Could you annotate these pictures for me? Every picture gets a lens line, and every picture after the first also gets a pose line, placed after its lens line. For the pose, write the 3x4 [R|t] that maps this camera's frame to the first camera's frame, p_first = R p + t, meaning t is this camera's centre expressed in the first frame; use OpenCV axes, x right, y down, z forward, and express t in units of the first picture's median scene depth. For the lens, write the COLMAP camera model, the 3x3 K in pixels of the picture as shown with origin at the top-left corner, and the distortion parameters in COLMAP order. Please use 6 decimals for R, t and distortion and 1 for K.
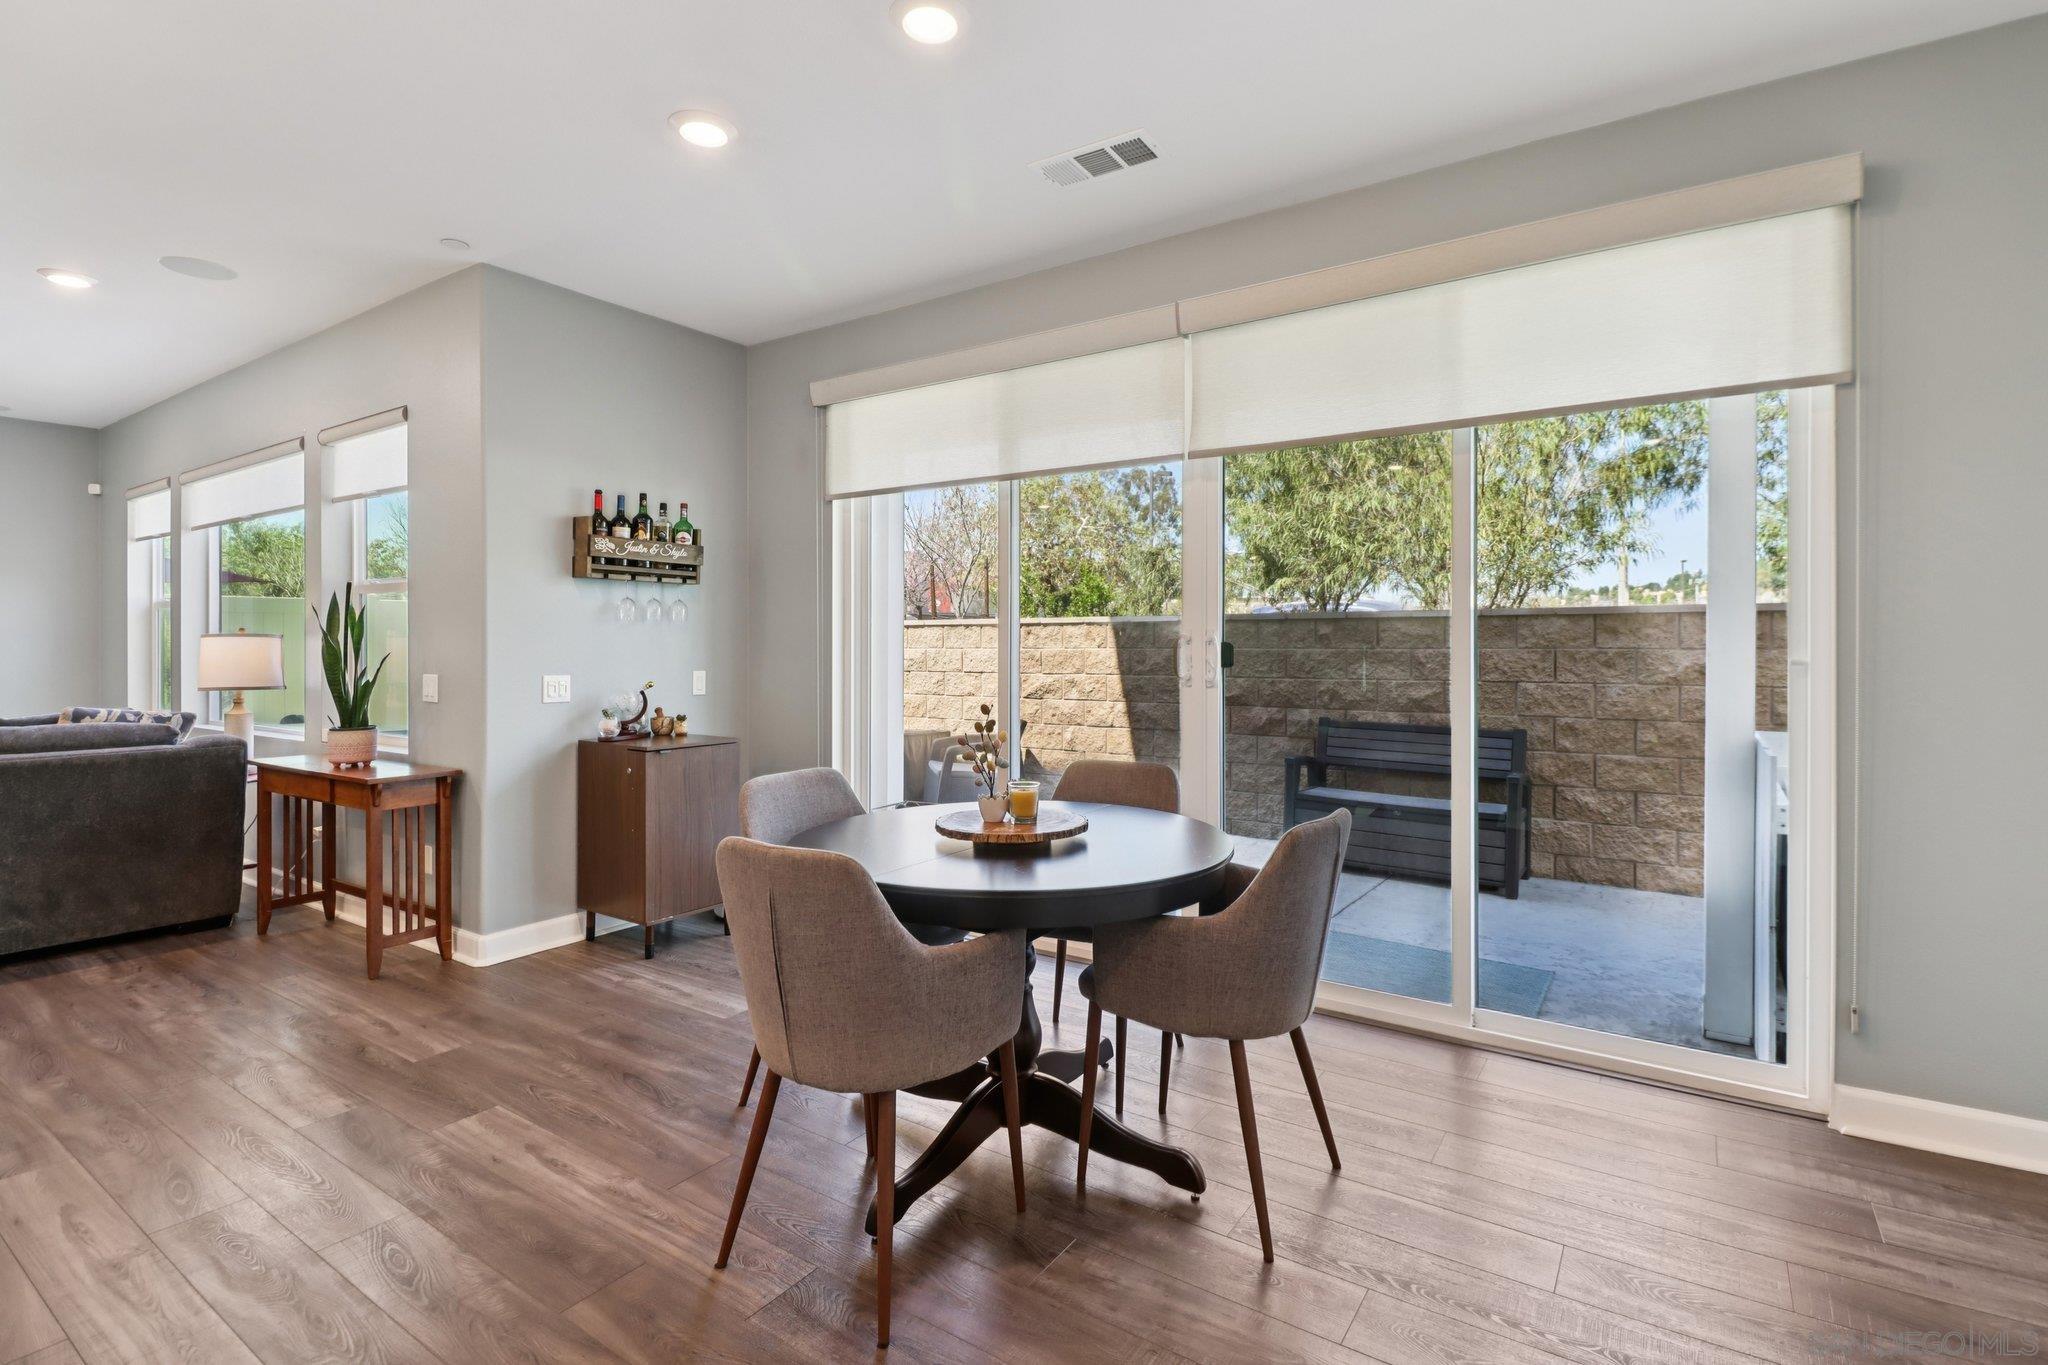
lens RADIAL K [[951.0, 0, 1044.2], [0, 951.0, 645.5], [0, 0, 1]] dist [0.030658, -0.023522]
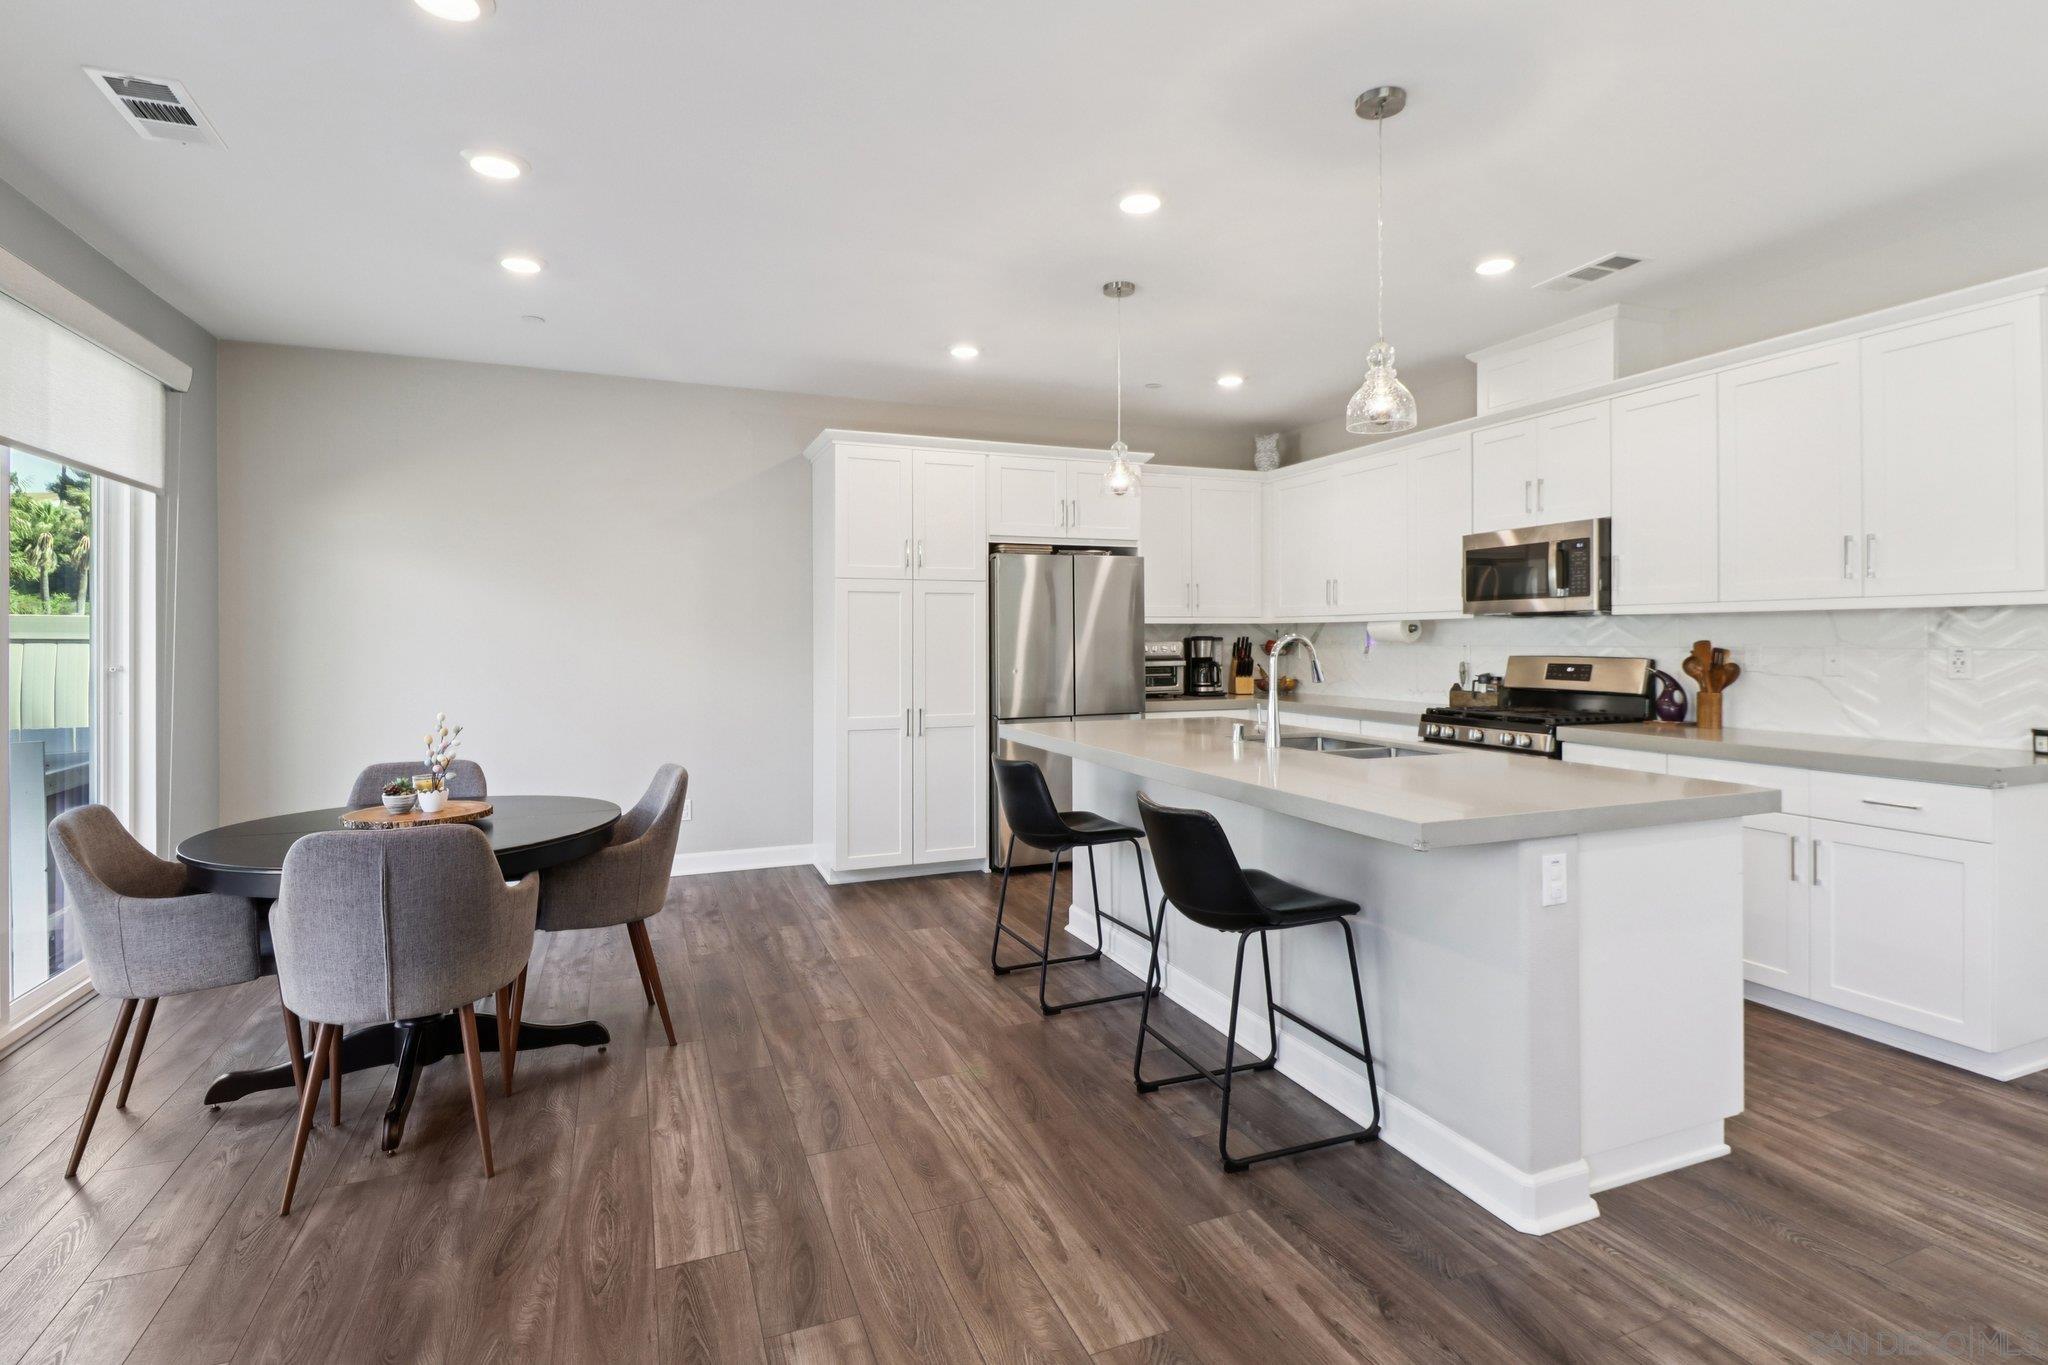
lens RADIAL K [[1017.4, 0, 1043.4], [0, 1017.4, 633.5], [0, 0, 1]] dist [0.023494, -0.015336]
pose [[-0.829806, 0.005246, 0.558027, -0.754826], [0.000131, 0.999958, -0.009205, -0.012733], [-0.558052, -0.007565, -0.829772, 0.887665]]
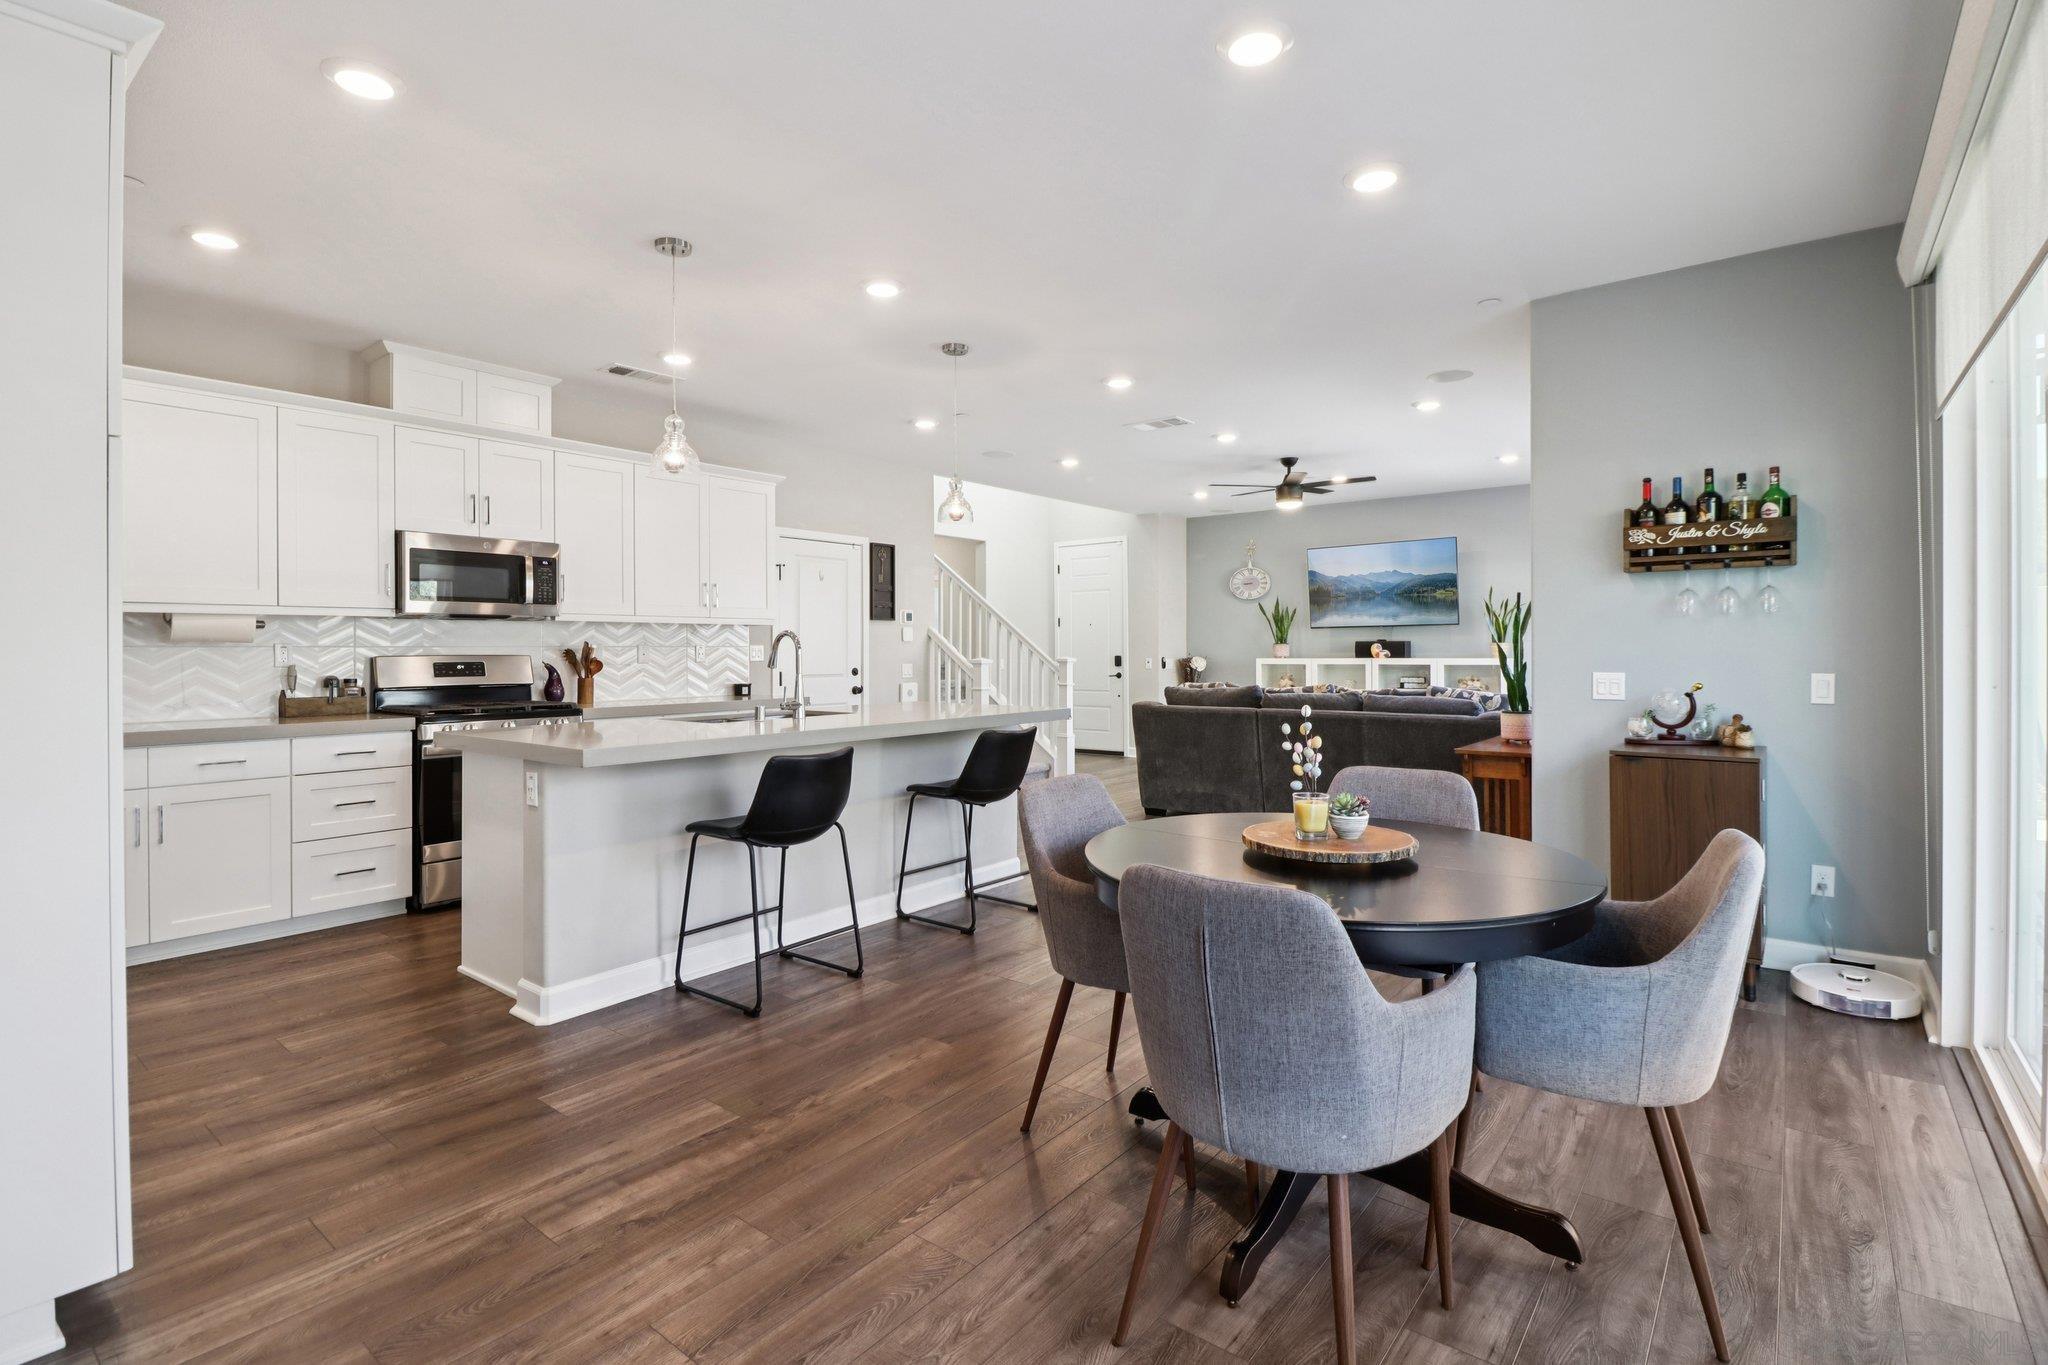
lens RADIAL K [[960.0, 0, 1017.0], [0, 960.0, 659.9], [0, 0, 1]] dist [0.039050, -0.025949]
pose [[-0.090232, 0.011034, -0.995860, 0.506216], [0.009087, 0.999906, 0.010255, 0.001403], [0.995879, -0.008124, -0.090323, 0.427778]]
